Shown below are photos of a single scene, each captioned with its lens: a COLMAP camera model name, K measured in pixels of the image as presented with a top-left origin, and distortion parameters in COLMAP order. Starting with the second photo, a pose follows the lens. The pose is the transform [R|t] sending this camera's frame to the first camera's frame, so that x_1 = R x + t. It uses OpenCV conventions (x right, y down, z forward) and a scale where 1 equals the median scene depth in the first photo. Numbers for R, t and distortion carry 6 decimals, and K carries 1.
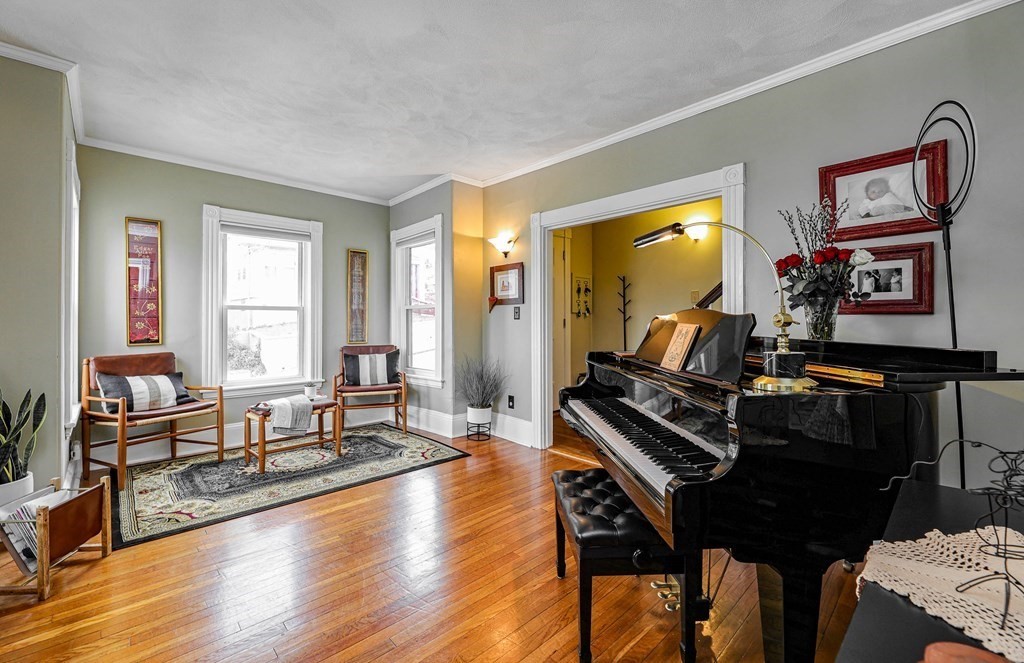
lens RADIAL K [[424.2, 0, 514.4], [0, 424.2, 326.1], [0, 0, 1]] dist [0.000161, 0.000049]
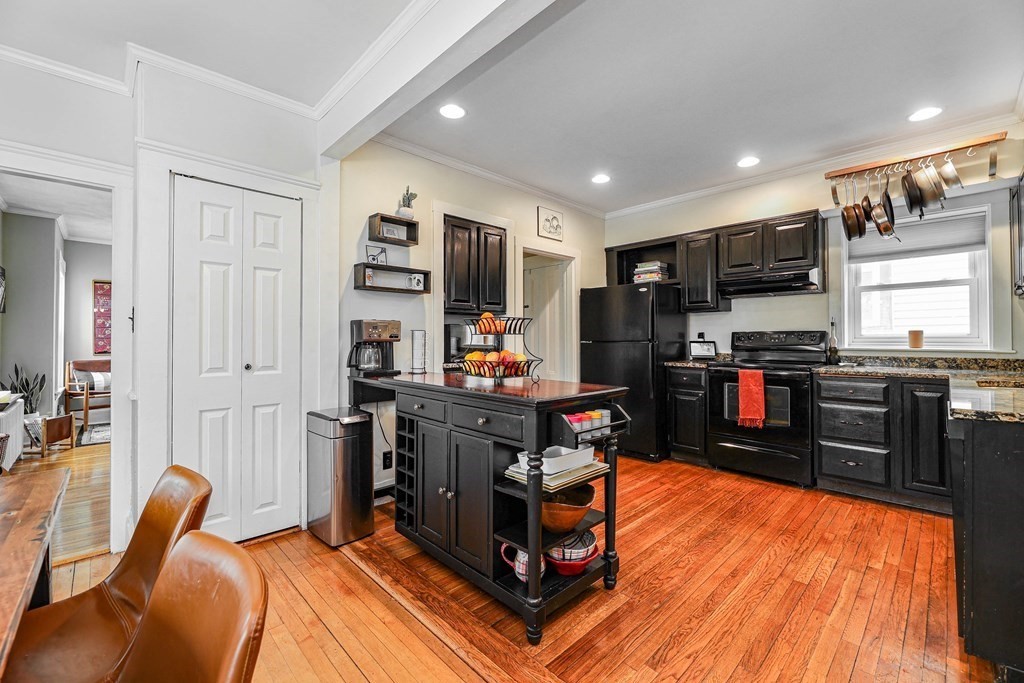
lens RADIAL K [[420.0, 0, 527.1], [0, 420.0, 339.3], [0, 0, 1]] dist [-0.000880, -0.002301]
pose [[0.999767, -0.003503, 0.021286, 0.805825], [0.003727, 0.999938, -0.010449, 0.006842], [-0.021248, 0.010526, 0.999719, -0.729437]]
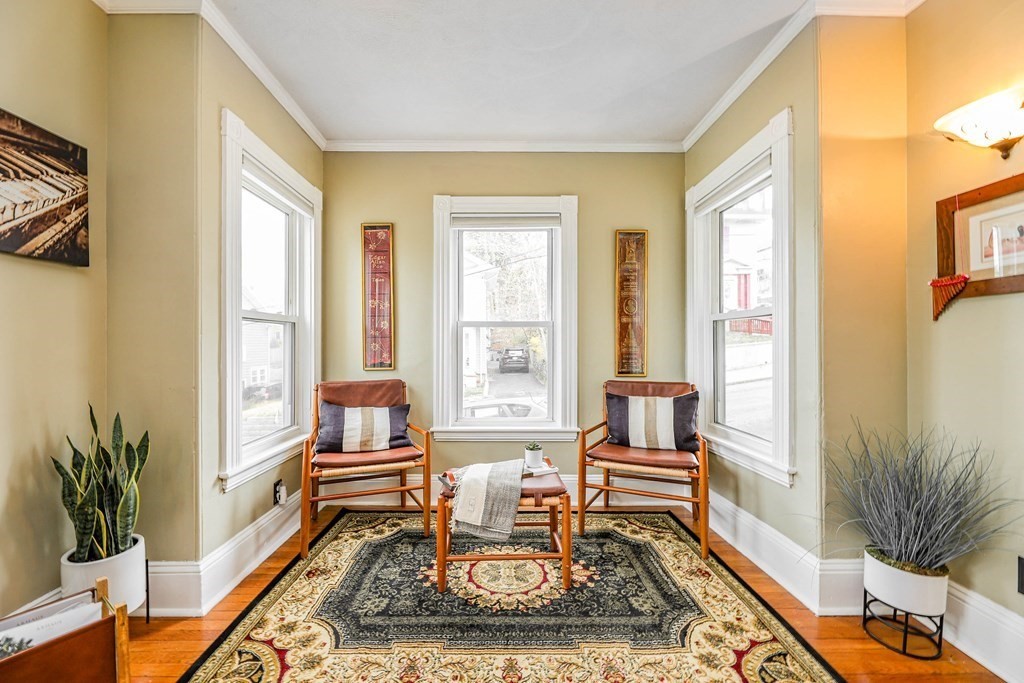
lens RADIAL K [[420.0, 0, 504.2], [0, 420.0, 340.2], [0, 0, 1]] dist [-0.000880, -0.002301]
pose [[0.729360, -0.004621, -0.684115, -0.105334], [-0.007467, 0.999864, -0.014715, -0.004374], [0.684090, 0.015841, 0.729226, 0.562241]]
